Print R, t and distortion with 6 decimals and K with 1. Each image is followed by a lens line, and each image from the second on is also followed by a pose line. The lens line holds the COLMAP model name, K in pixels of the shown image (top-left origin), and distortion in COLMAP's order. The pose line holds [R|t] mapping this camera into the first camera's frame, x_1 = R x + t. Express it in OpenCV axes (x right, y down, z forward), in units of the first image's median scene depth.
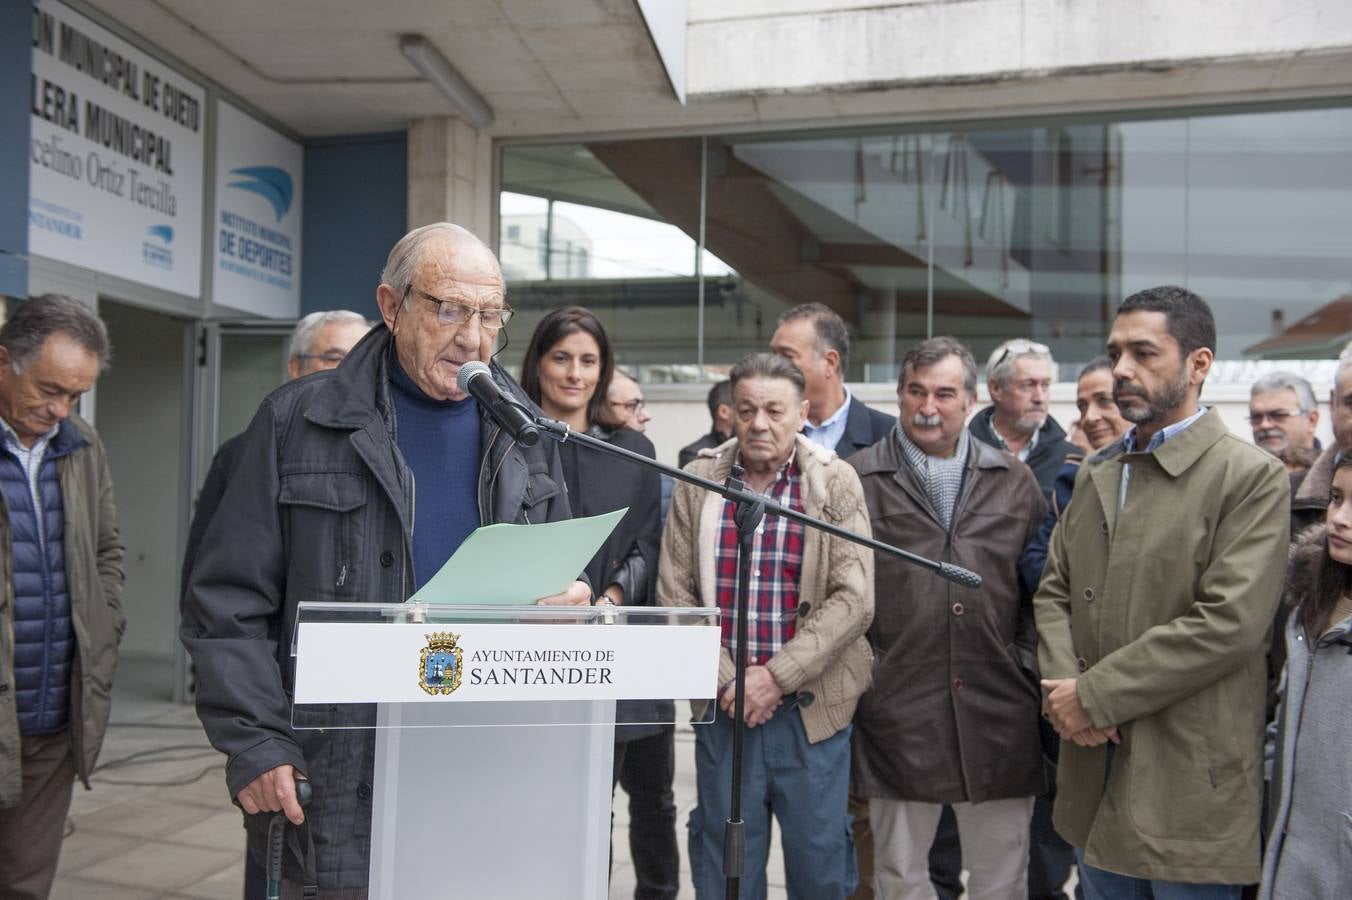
lens RADIAL K [[1230.5, 0, 673.4], [0, 1230.5, 445.1], [0, 0, 1]] dist [0.014327, 0.000000]
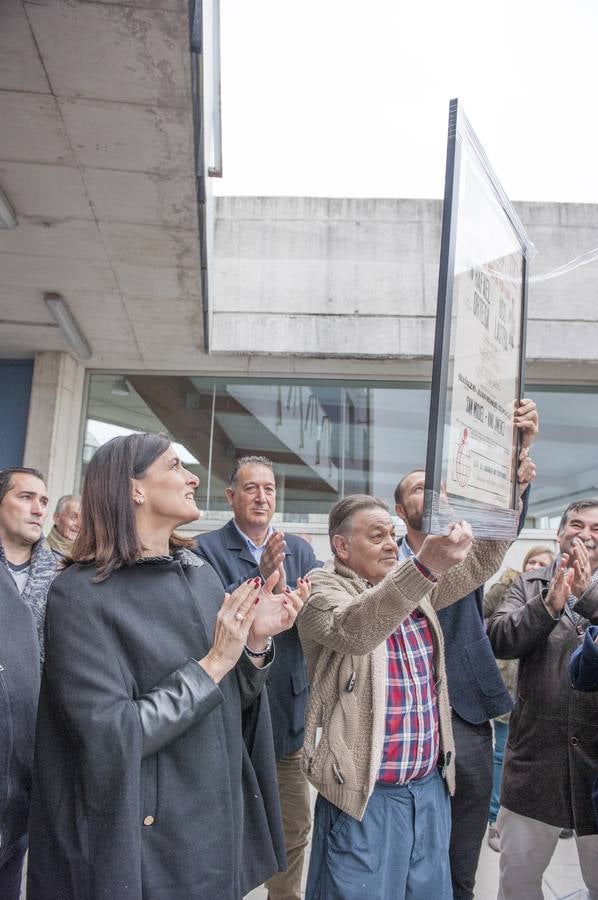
lens RADIAL K [[607.6, 0, 293.3], [0, 607.6, 444.4], [0, 0, 1]] dist [-0.043883, -0.001345]
pose [[0.967538, 0.061377, 0.245158, -0.081341], [-0.018277, 0.984514, -0.174350, -0.011752], [-0.252062, 0.164209, 0.953677, 0.194429]]
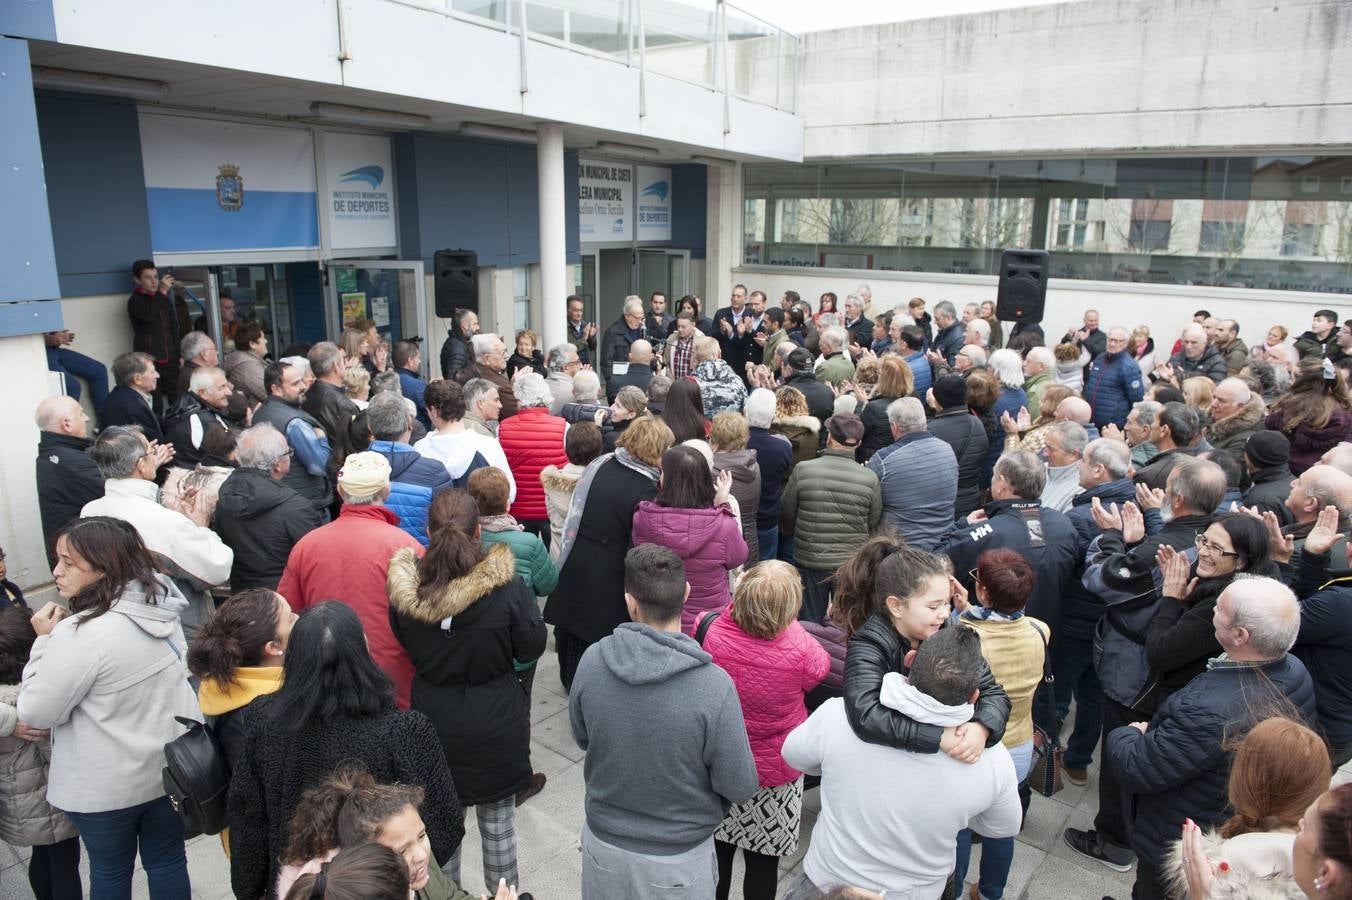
lens RADIAL K [[912.7, 0, 674.9], [0, 912.7, 453.4], [0, 0, 1]] dist [-0.043883, -0.001345]
pose [[0.930513, 0.079597, -0.357504, 0.509962], [0.017519, 0.965309, 0.260522, -0.193045], [0.365839, -0.248682, 0.896838, -0.997357]]
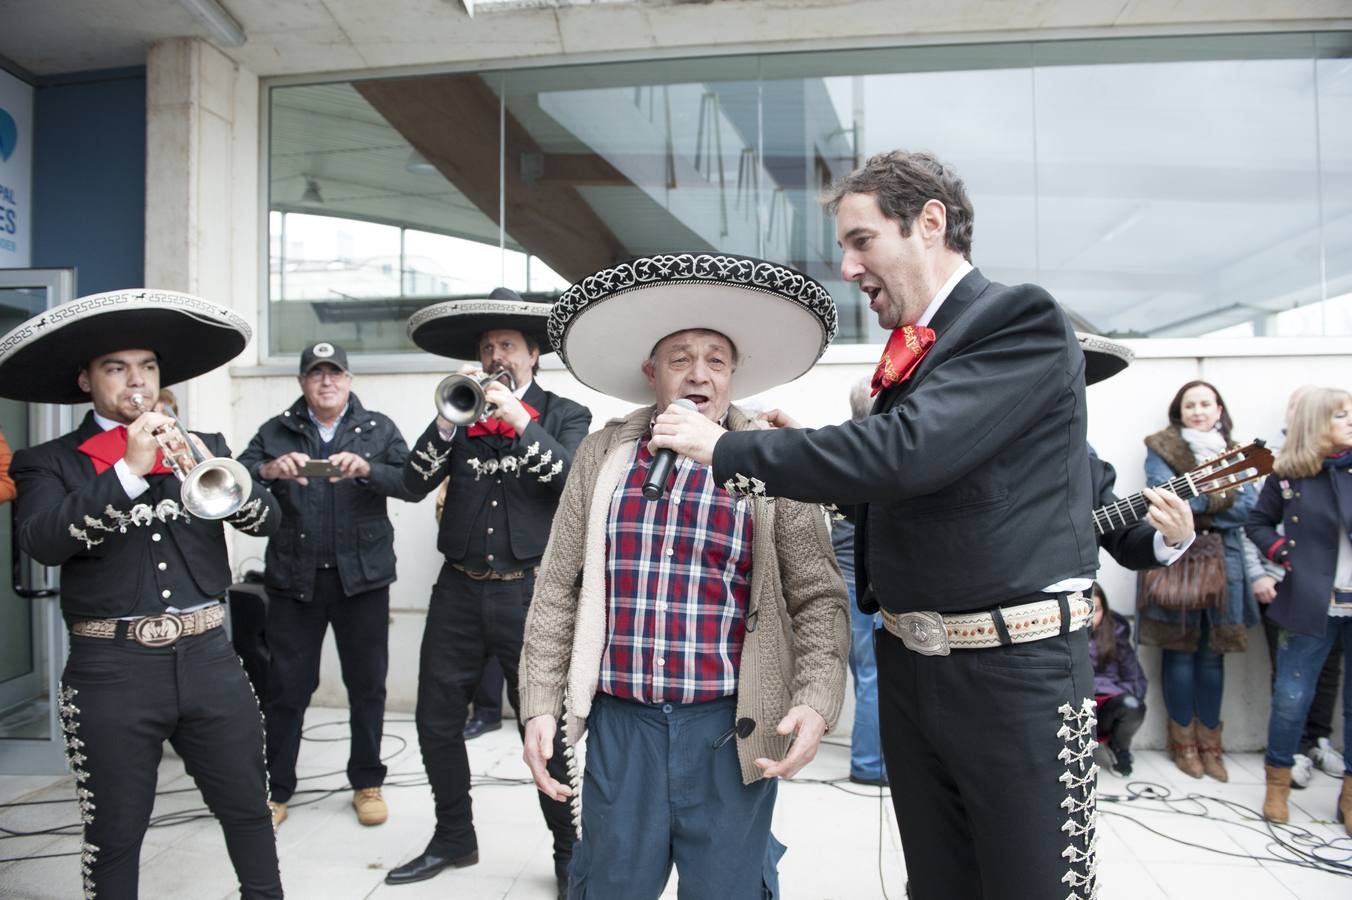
lens RADIAL K [[914.4, 0, 665.1], [0, 914.4, 453.6], [0, 0, 1]] dist [-0.045998, -0.005664]
pose [[0.987910, -0.028198, 0.152442, 0.038022], [0.024831, 0.999405, 0.023949, 0.010303], [-0.153026, -0.019874, 0.988022, 0.381443]]
